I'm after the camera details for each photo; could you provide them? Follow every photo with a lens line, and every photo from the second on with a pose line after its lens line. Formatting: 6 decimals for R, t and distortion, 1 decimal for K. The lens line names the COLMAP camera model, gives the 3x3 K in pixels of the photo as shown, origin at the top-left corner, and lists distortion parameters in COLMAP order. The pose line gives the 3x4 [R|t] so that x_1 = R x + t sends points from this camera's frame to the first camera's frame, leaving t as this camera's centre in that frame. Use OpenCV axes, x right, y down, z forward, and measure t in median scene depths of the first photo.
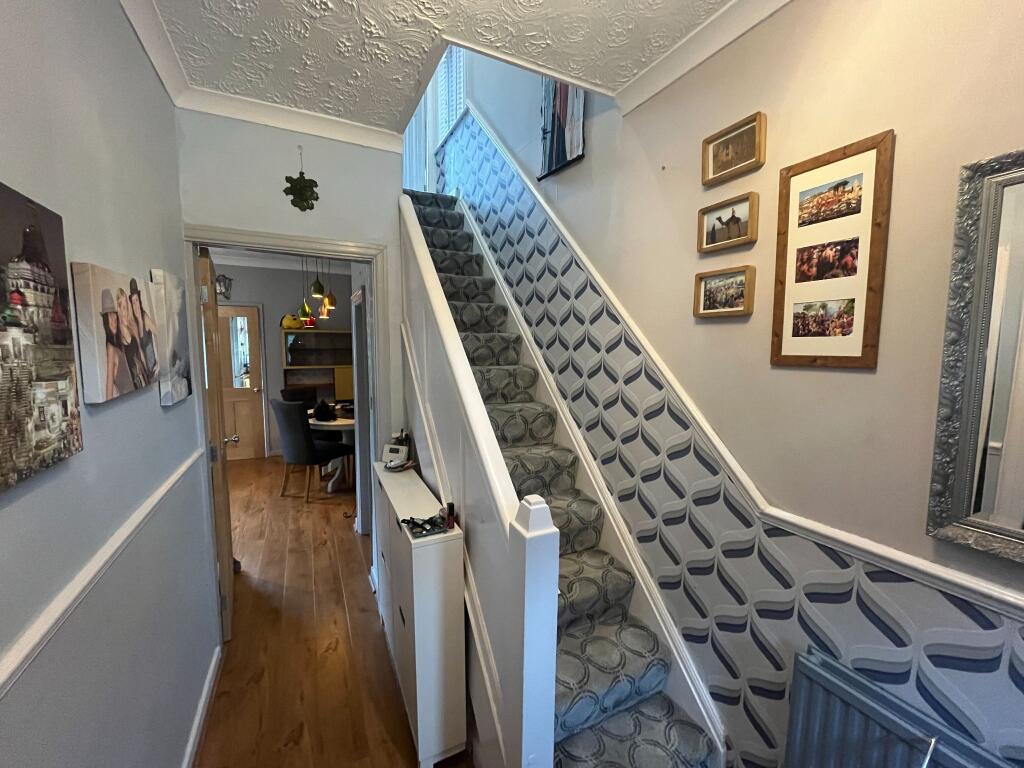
lens RADIAL K [[414.1, 0, 511.8], [0, 414.1, 383.8], [0, 0, 1]] dist [-0.003233, -0.000497]
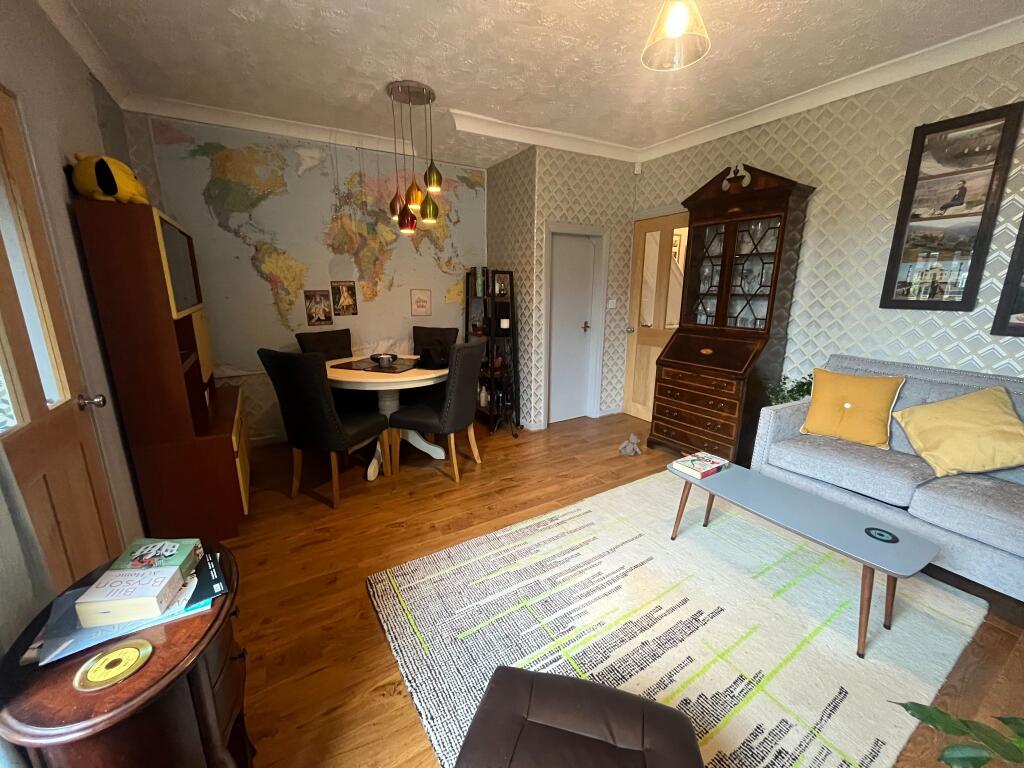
lens RADIAL K [[414.1, 0, 511.9], [0, 414.1, 382.9], [0, 0, 1]] dist [-0.003233, -0.000497]
pose [[-0.086815, -0.235985, 0.967871, -1.521932], [0.091152, 0.965582, 0.243603, -0.065879], [-0.992046, 0.109372, -0.062317, 1.181556]]
